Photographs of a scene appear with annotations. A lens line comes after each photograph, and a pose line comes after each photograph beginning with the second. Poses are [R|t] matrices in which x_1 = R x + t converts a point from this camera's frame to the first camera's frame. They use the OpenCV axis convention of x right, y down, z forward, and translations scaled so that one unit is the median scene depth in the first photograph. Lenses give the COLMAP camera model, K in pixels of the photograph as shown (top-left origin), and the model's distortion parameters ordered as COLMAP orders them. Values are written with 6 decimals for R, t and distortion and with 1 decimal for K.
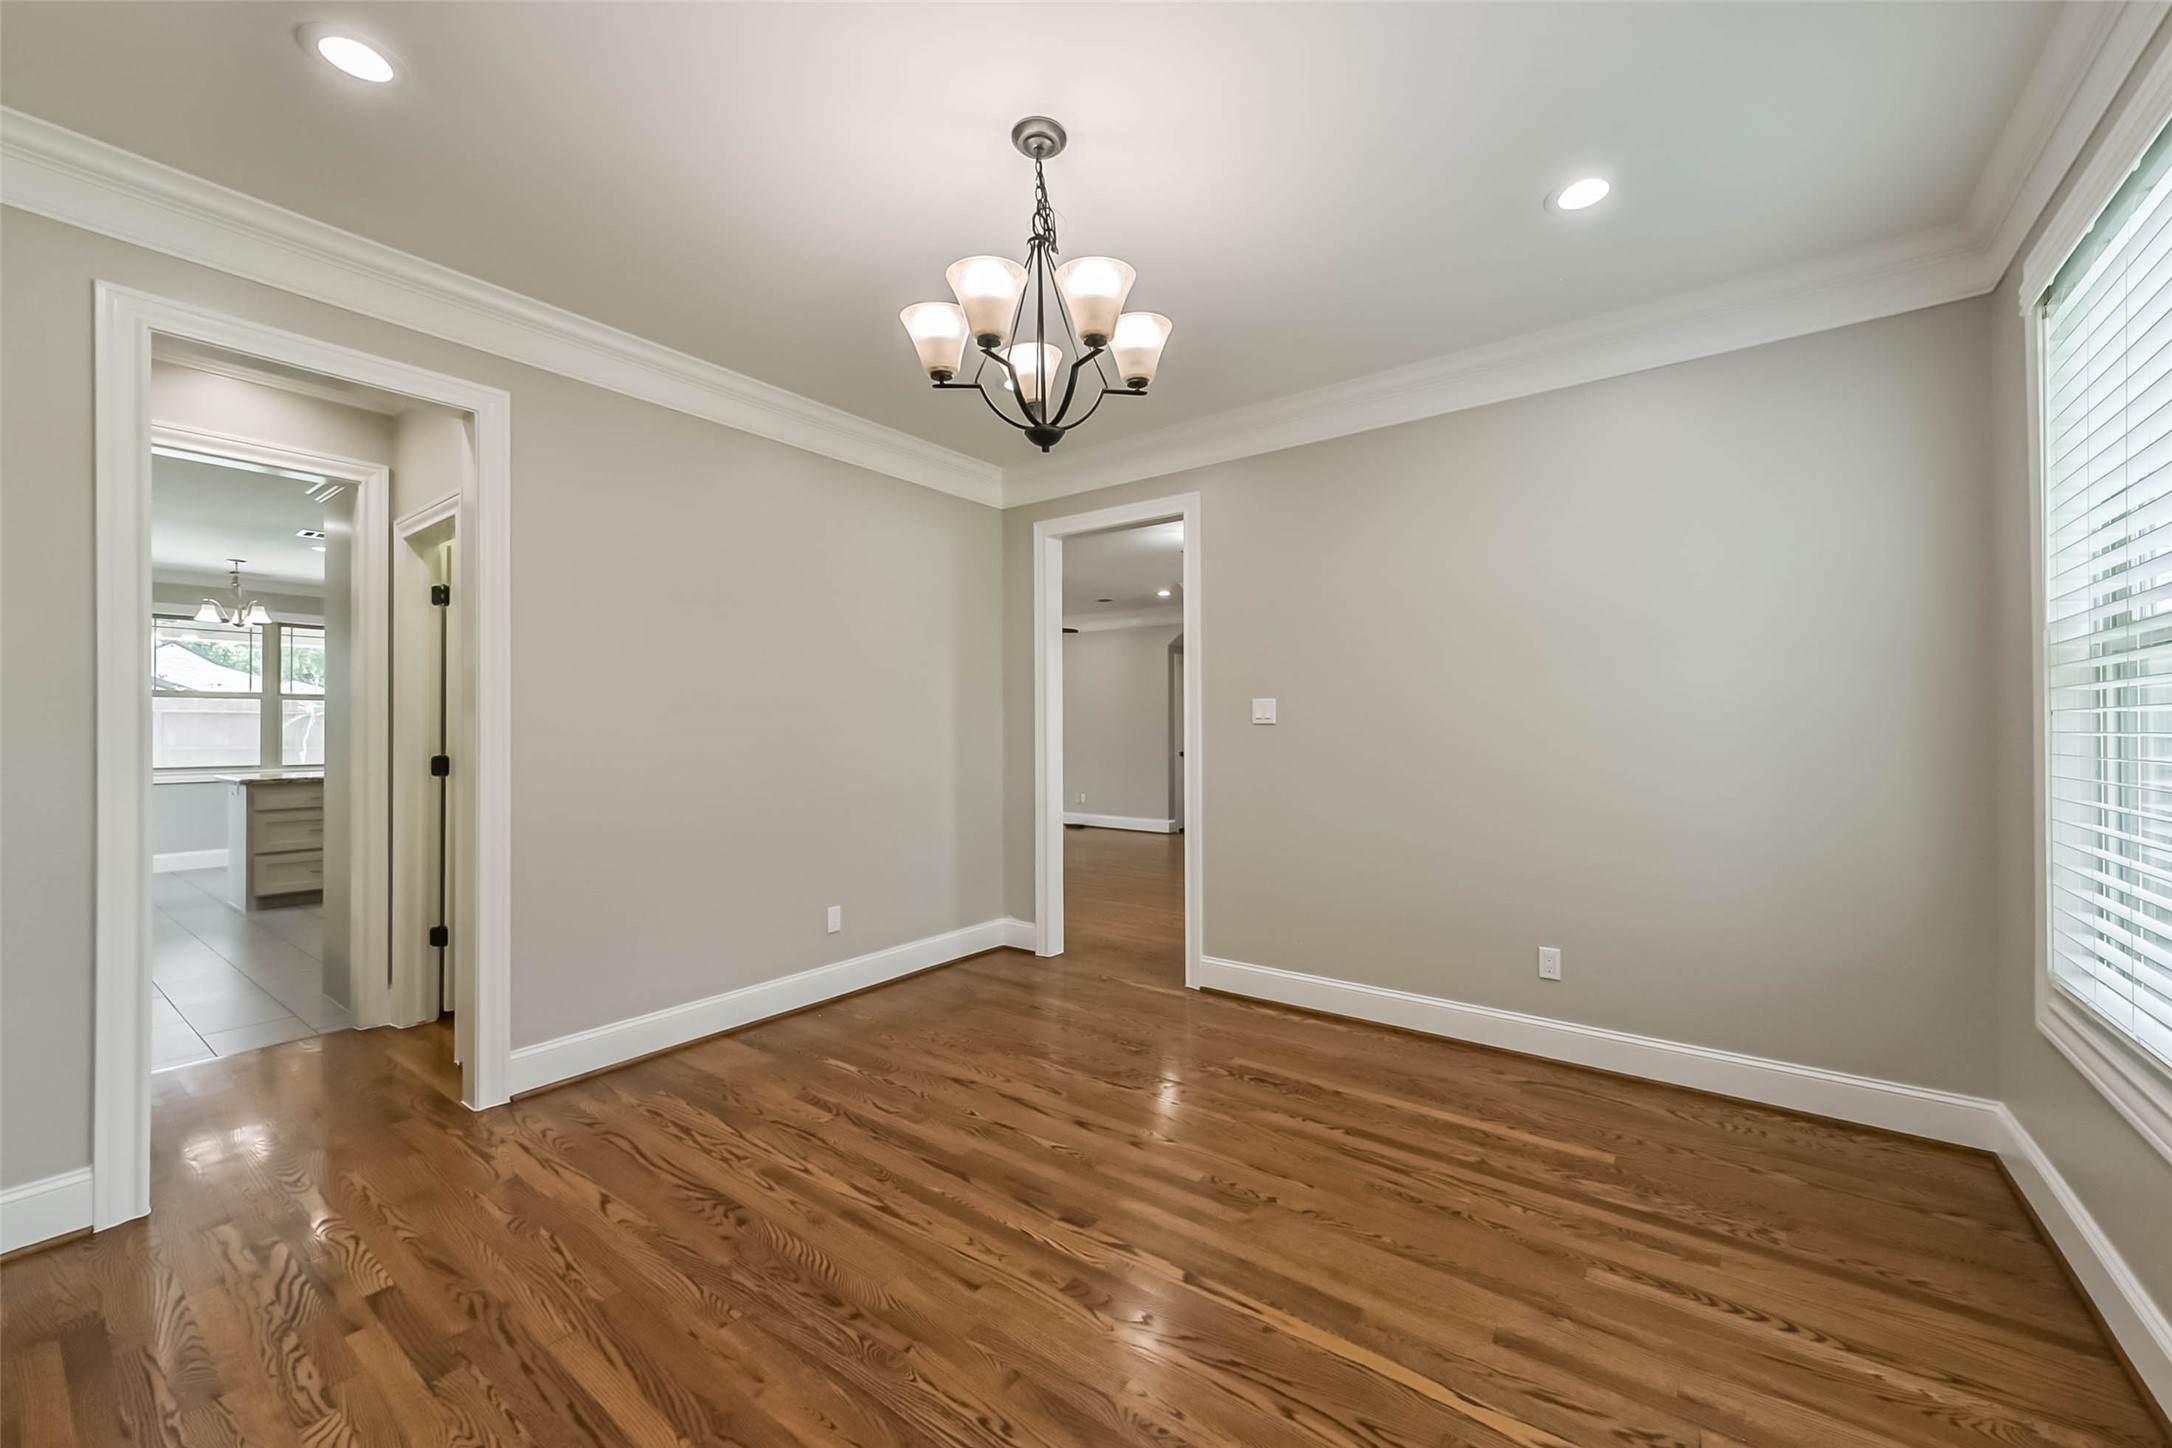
lens RADIAL K [[847.4, 0, 1095.7], [0, 847.4, 721.2], [0, 0, 1]] dist [0.019252, -0.000423]
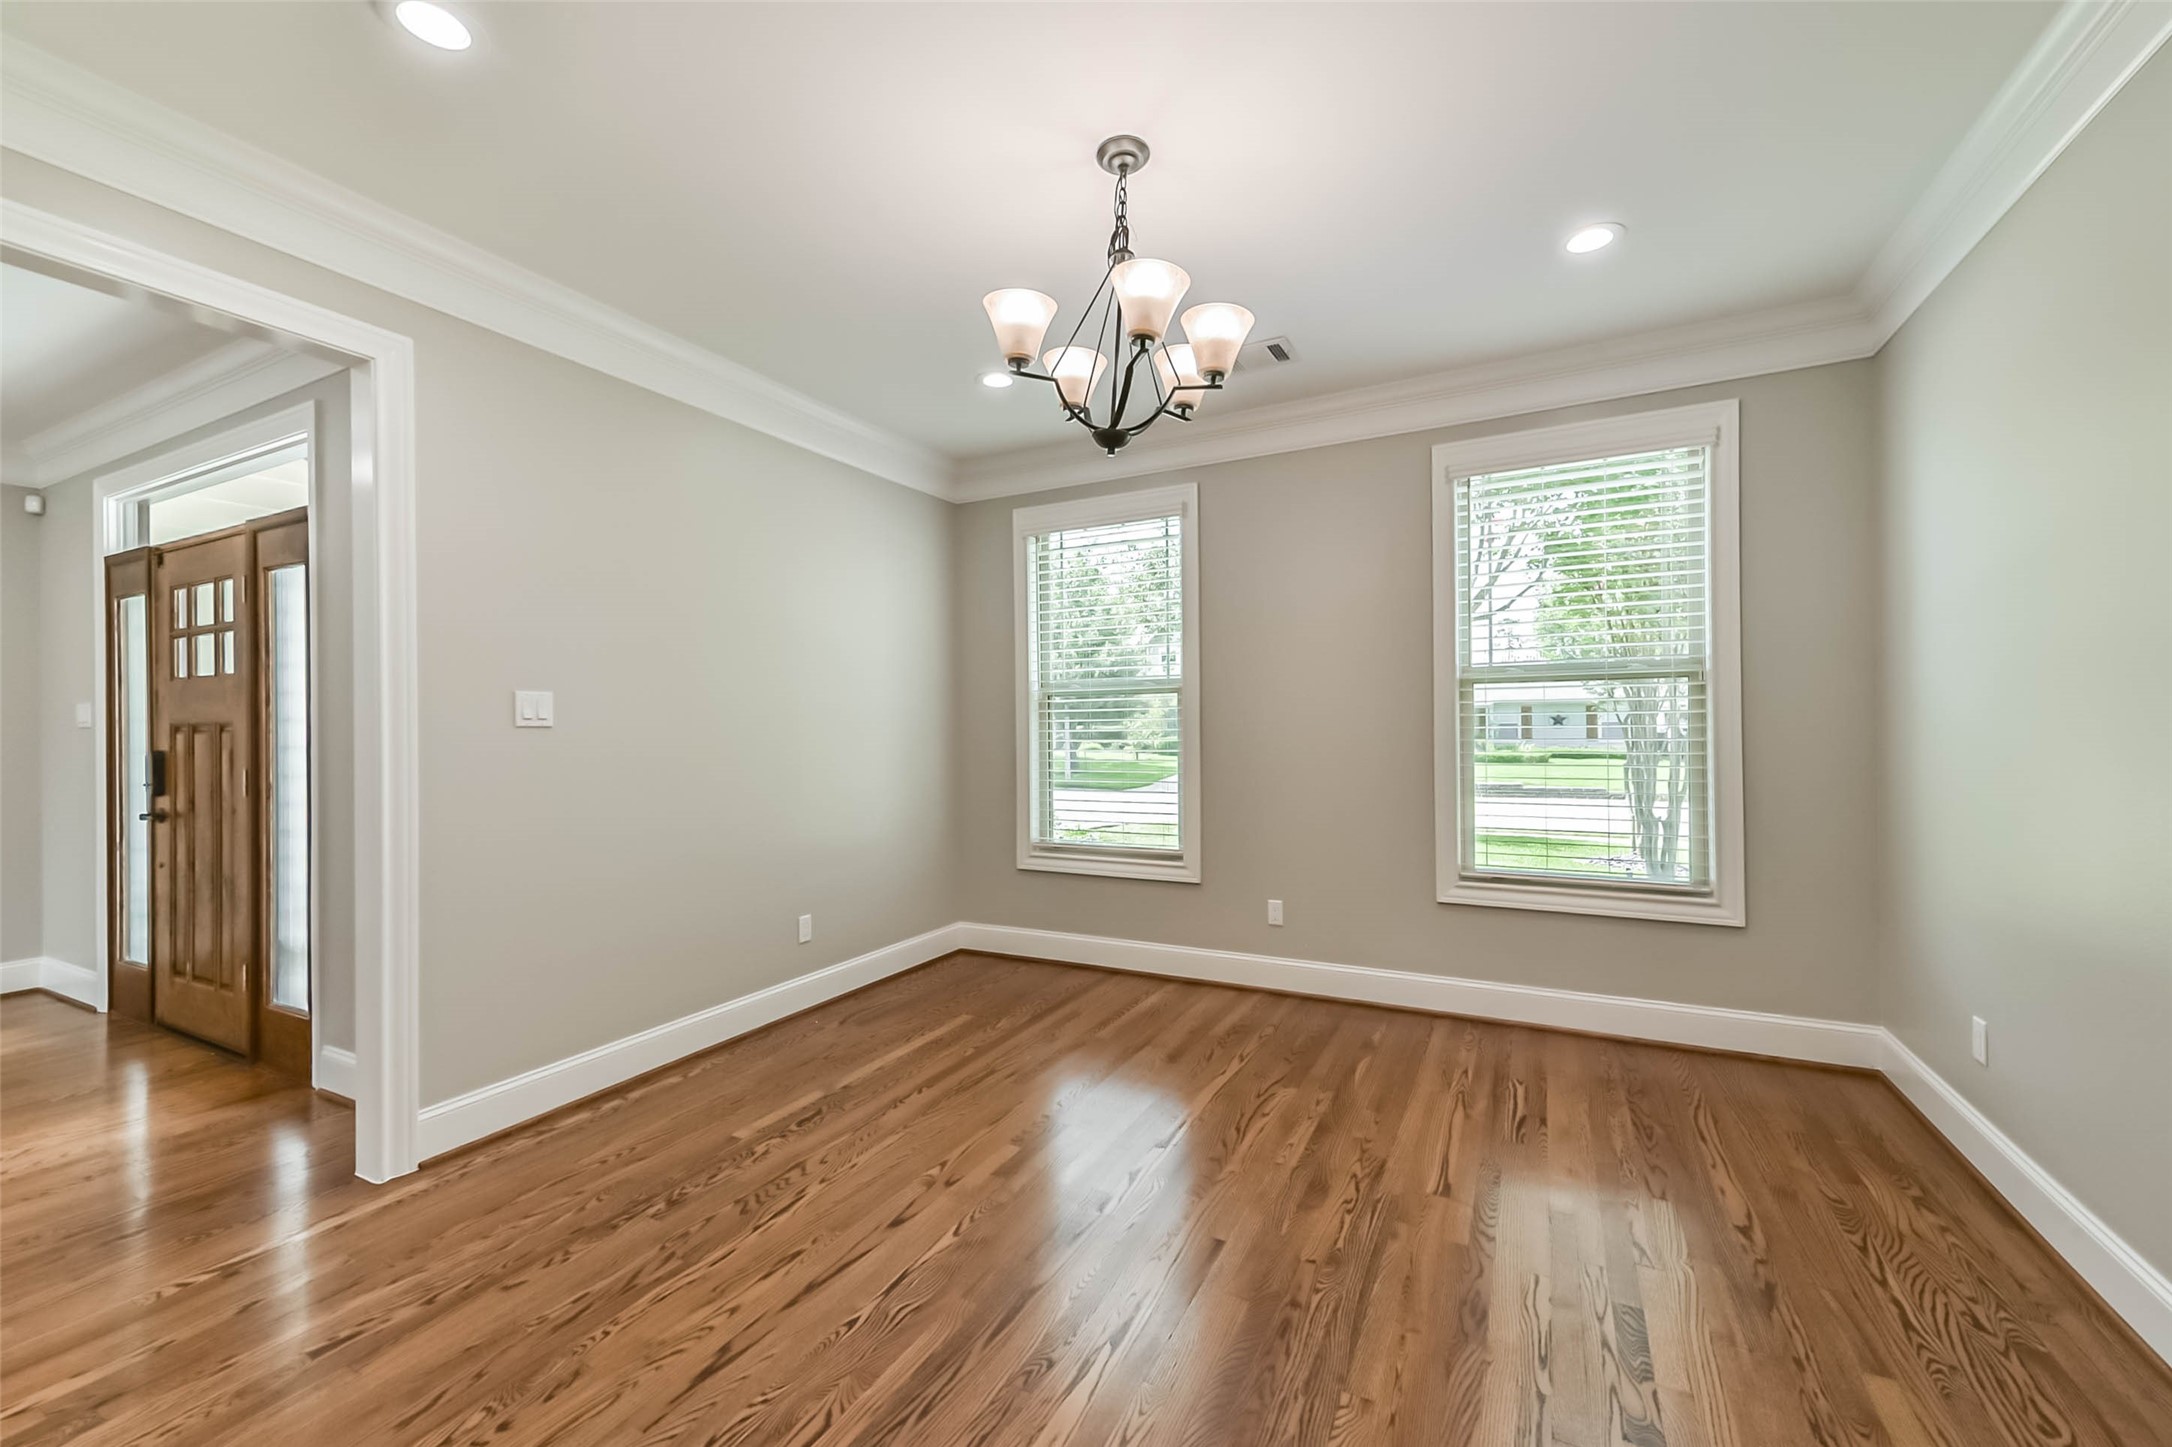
lens RADIAL K [[847.4, 0, 1100.7], [0, 847.4, 726.6], [0, 0, 1]] dist [0.019252, -0.000423]
pose [[-0.161463, 0.005863, 0.986861, -0.827850], [0.002082, 0.999982, -0.005600, 0.011901], [-0.986877, 0.001150, -0.161473, 0.923816]]
